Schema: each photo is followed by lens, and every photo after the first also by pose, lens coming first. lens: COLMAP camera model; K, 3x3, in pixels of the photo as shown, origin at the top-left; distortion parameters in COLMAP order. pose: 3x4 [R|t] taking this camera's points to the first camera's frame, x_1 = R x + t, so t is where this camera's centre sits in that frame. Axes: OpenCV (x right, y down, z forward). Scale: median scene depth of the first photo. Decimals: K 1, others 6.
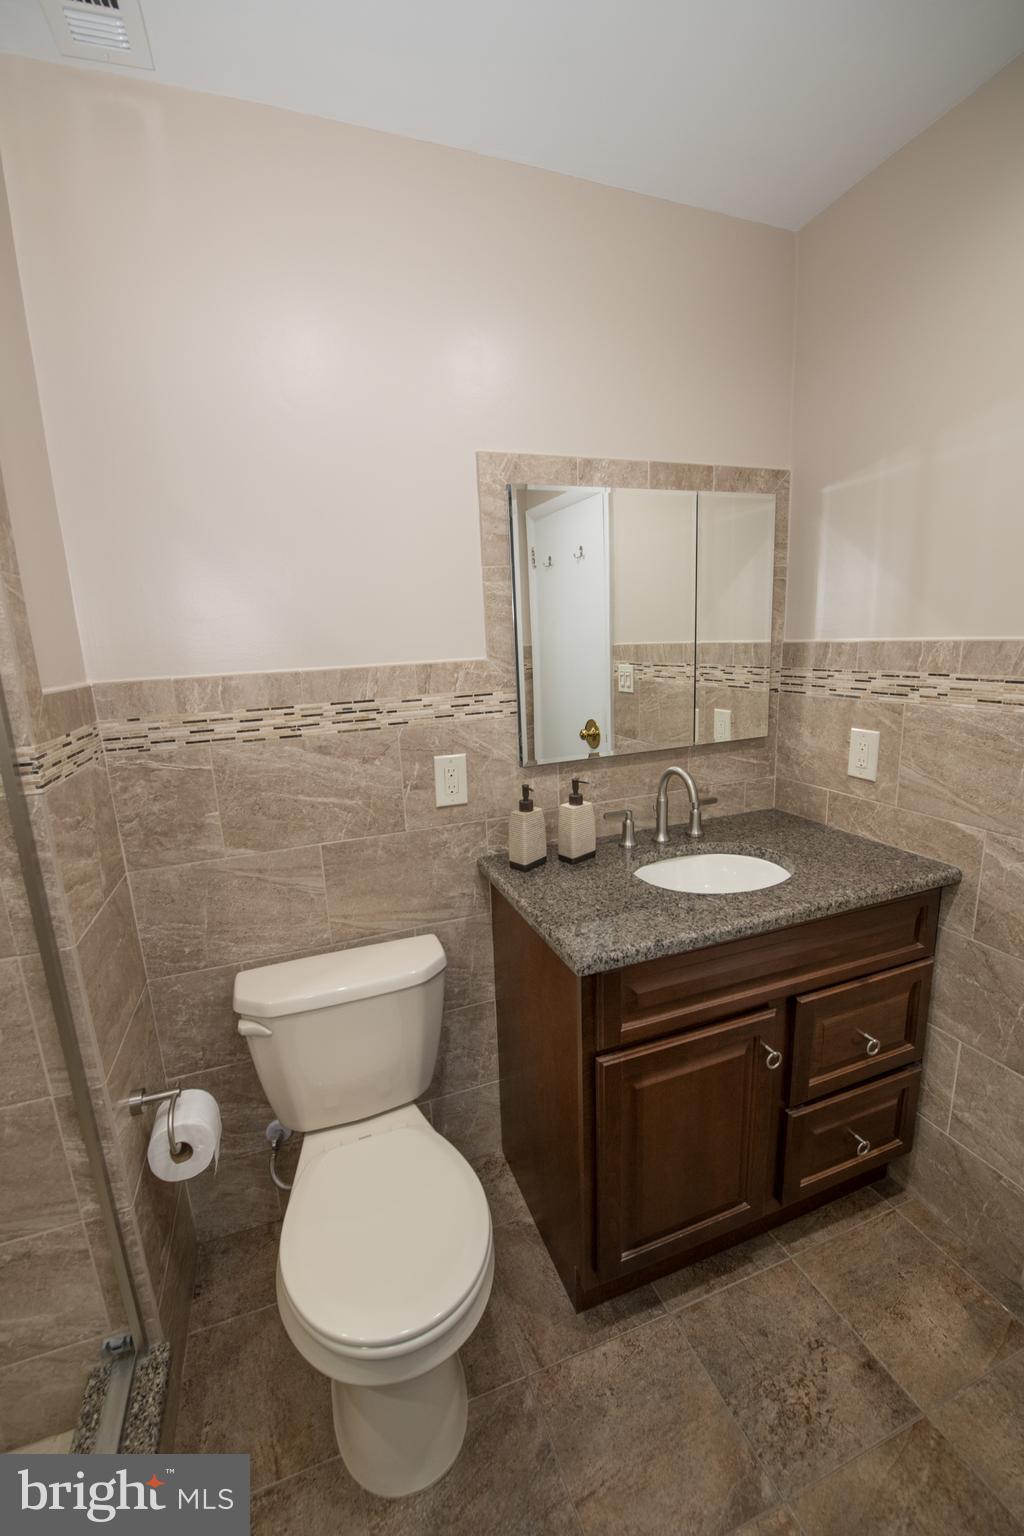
lens RADIAL K [[602.0, 0, 507.4], [0, 602.0, 769.0], [0, 0, 1]] dist [-0.021711, -0.000648]
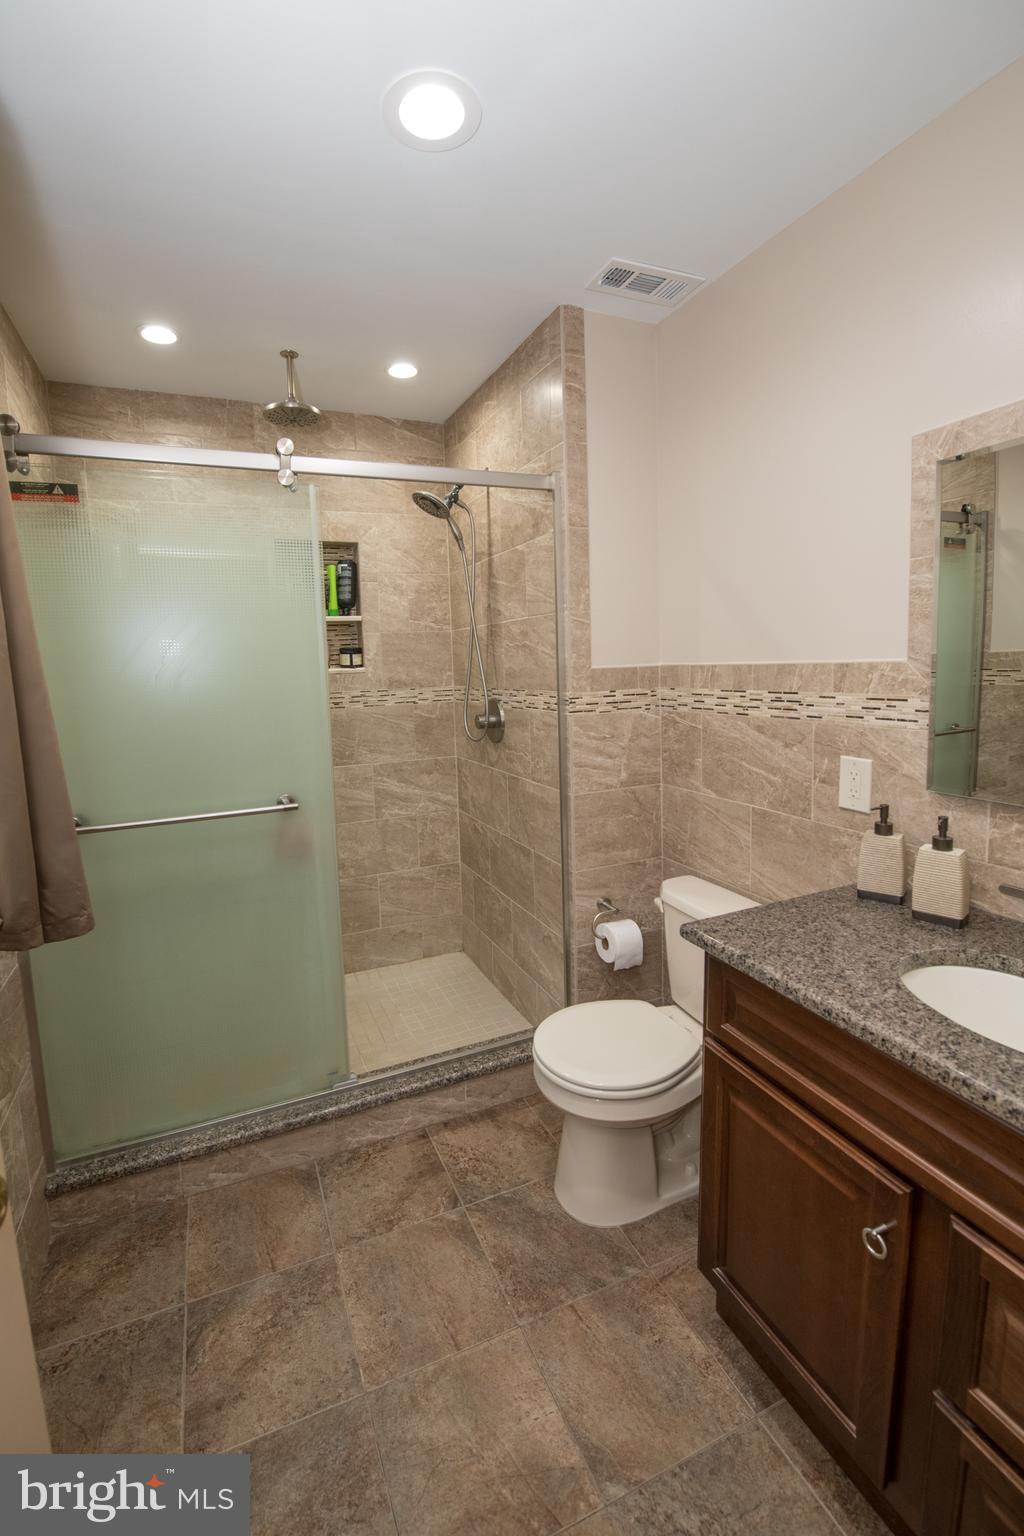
lens RADIAL K [[672.2, 0, 510.2], [0, 672.2, 751.0], [0, 0, 1]] dist [-0.024340, 0.000158]
pose [[0.075664, 0.173896, -0.981853, 0.985931], [-0.180527, 0.970792, 0.158025, -0.110754], [0.980655, 0.165294, 0.104847, 0.366952]]
